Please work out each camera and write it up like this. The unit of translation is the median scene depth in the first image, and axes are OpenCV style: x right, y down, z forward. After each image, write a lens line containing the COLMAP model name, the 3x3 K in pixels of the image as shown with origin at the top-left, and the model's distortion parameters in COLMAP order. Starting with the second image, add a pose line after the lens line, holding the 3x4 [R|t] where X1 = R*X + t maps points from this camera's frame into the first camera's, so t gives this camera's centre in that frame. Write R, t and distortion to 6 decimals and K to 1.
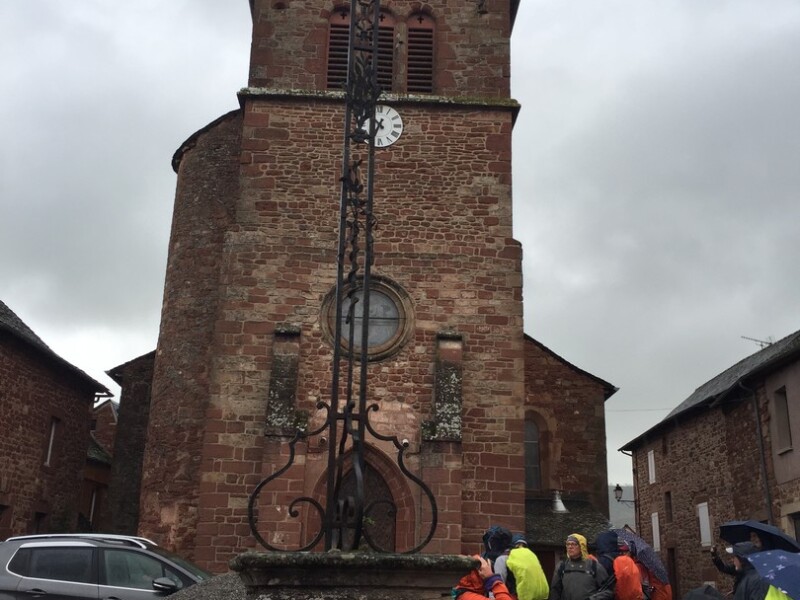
lens RADIAL K [[912.5, 0, 400.1], [0, 912.5, 282.0], [0, 0, 1]] dist [0.049089, 0.000000]
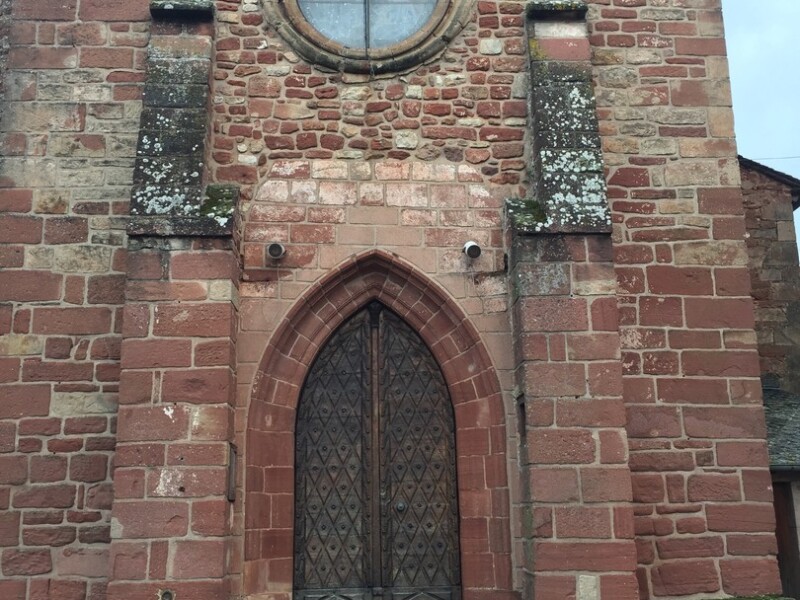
lens RADIAL K [[912.5, 0, 405.4], [0, 912.5, 283.7], [0, 0, 1]] dist [0.049089, 0.000000]
pose [[0.998795, -0.043439, 0.022841, -0.033941], [0.041820, 0.996868, 0.067119, 0.156774], [-0.025685, -0.066082, 0.997484, 0.557065]]
